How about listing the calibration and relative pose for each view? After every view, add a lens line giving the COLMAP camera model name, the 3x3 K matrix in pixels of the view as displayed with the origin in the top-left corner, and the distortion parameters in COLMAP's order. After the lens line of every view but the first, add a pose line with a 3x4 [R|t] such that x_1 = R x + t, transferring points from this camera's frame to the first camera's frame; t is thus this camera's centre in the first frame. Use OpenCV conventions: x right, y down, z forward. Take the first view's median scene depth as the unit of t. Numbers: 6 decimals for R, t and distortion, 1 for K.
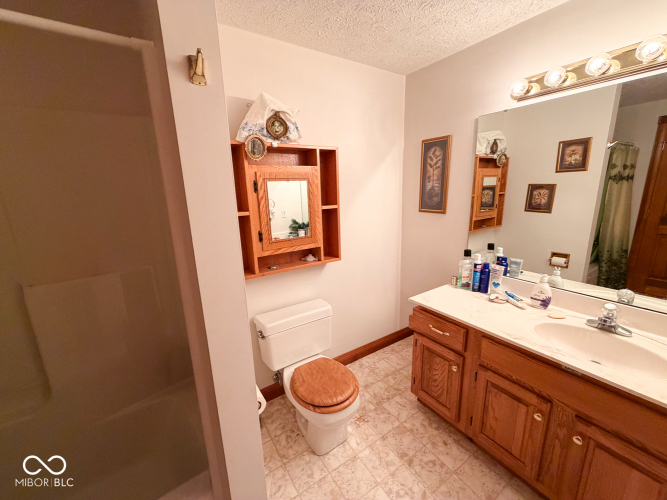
lens RADIAL K [[267.7, 0, 333.5], [0, 267.7, 250.0], [0, 0, 1]] dist [0.001892, 0.000253]
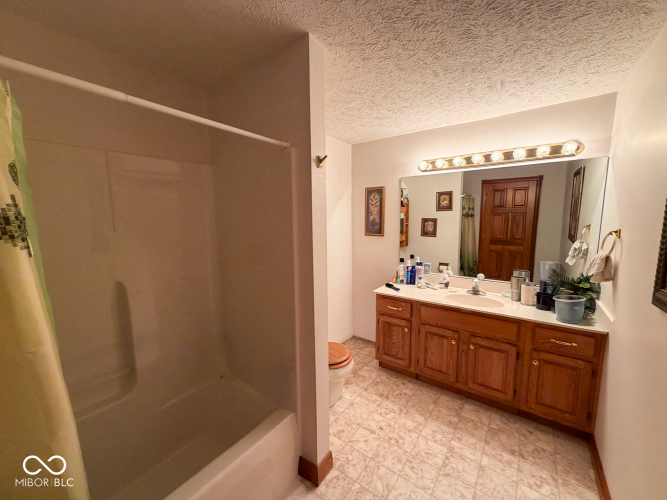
lens RADIAL K [[267.7, 0, 333.5], [0, 267.7, 250.0], [0, 0, 1]] dist [0.001892, 0.000253]
pose [[0.938464, -0.022846, 0.344620, -0.426027], [0.061829, 0.992804, -0.102556, 0.089930], [-0.339797, 0.117553, 0.933123, -0.344728]]
